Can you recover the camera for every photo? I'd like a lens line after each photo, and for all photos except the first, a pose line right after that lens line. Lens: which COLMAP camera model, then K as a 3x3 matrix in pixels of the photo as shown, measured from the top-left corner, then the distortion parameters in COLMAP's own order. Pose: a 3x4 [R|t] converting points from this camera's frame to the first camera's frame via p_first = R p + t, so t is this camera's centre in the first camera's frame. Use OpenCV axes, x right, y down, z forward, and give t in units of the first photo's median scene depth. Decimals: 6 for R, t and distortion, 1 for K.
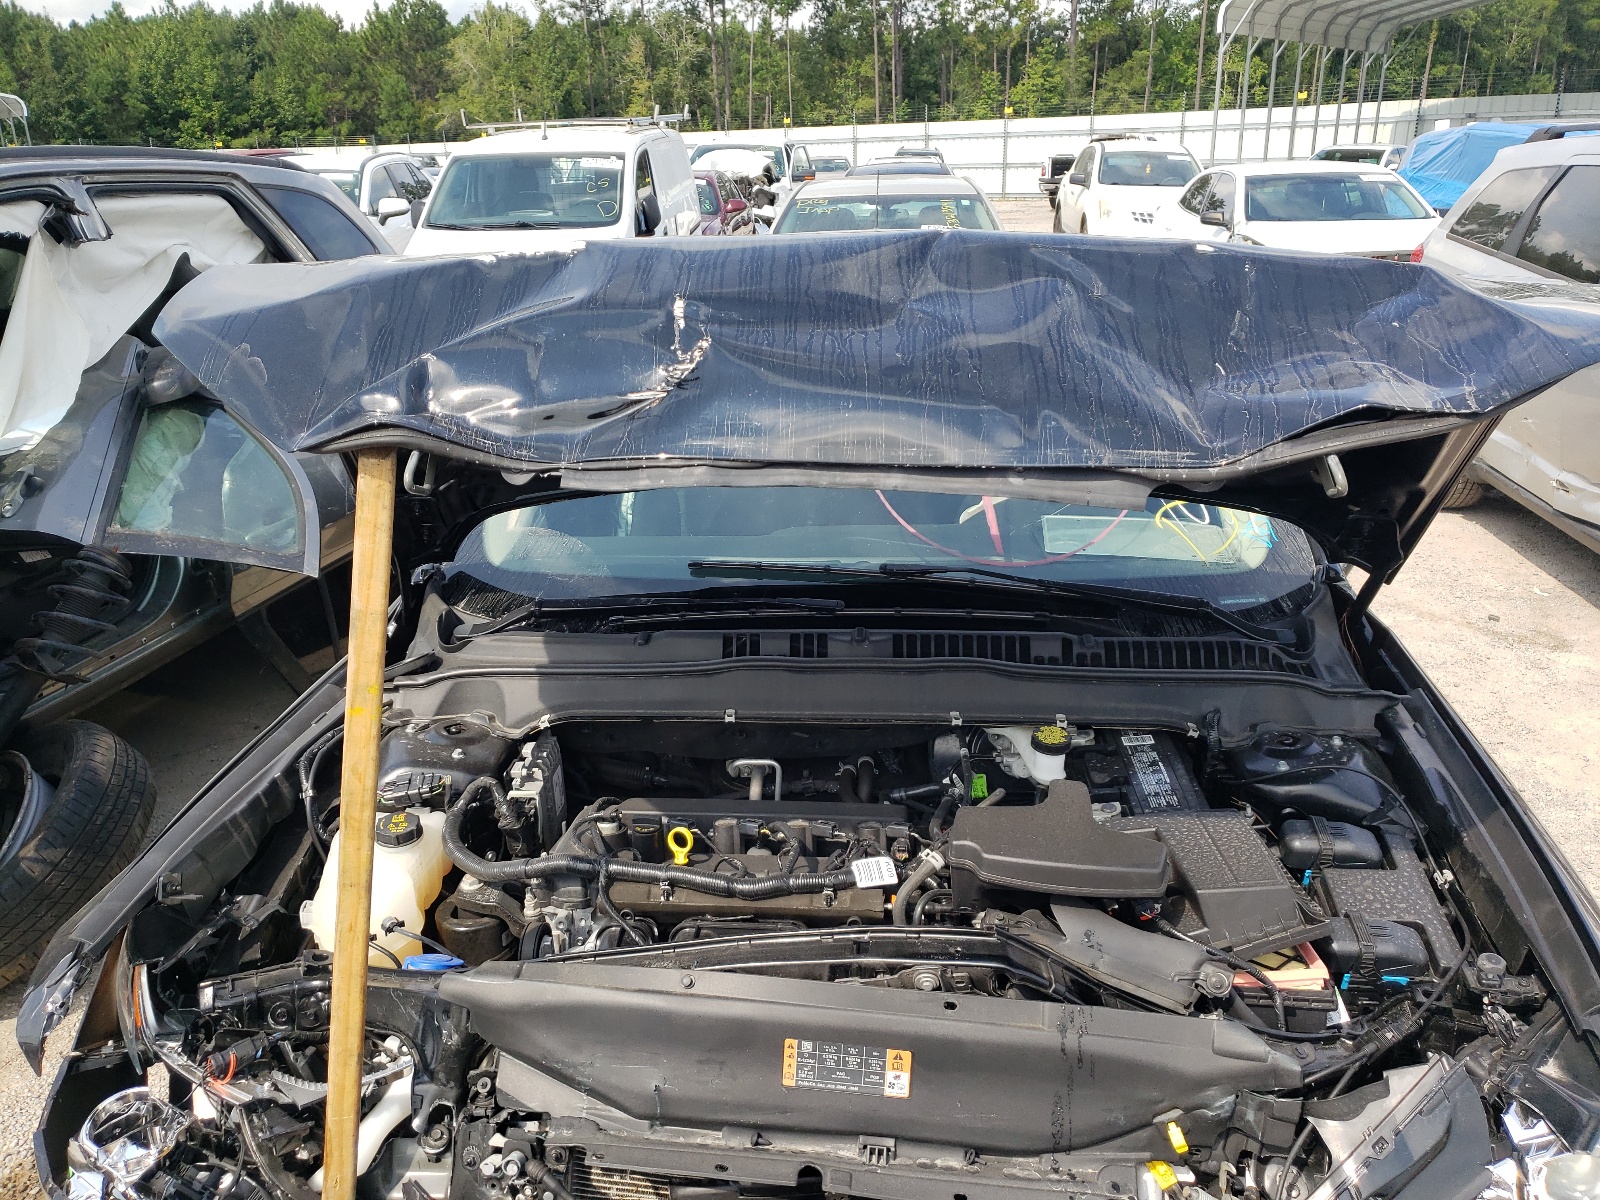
lens RADIAL K [[1227.2, 0, 789.6], [0, 1227.2, 598.7], [0, 0, 1]] dist [0.016297, -0.002636]
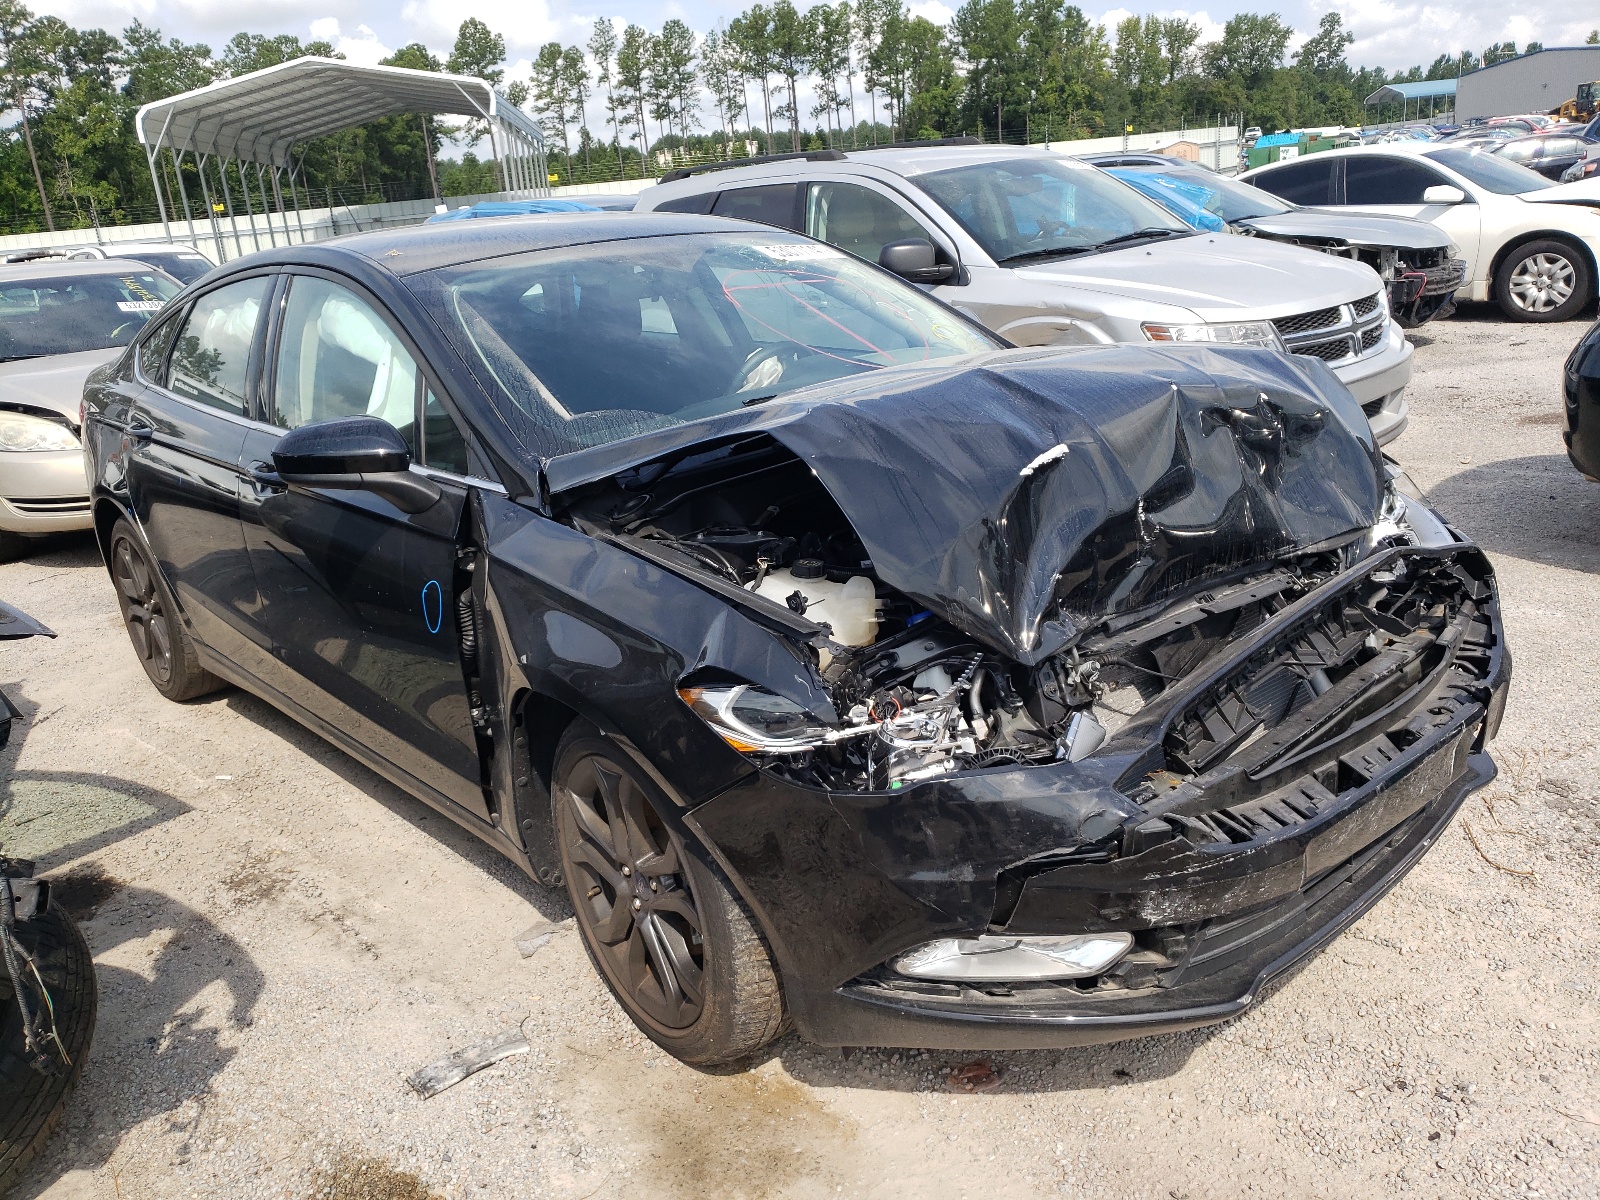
lens RADIAL K [[1227.2, 0, 789.6], [0, 1227.2, 598.7], [0, 0, 1]] dist [0.016297, -0.002636]
pose [[0.683915, -0.256414, 0.683017, -0.197095], [0.313866, 0.948546, 0.041818, 0.025686], [-0.658596, 0.185776, 0.729204, 0.015675]]
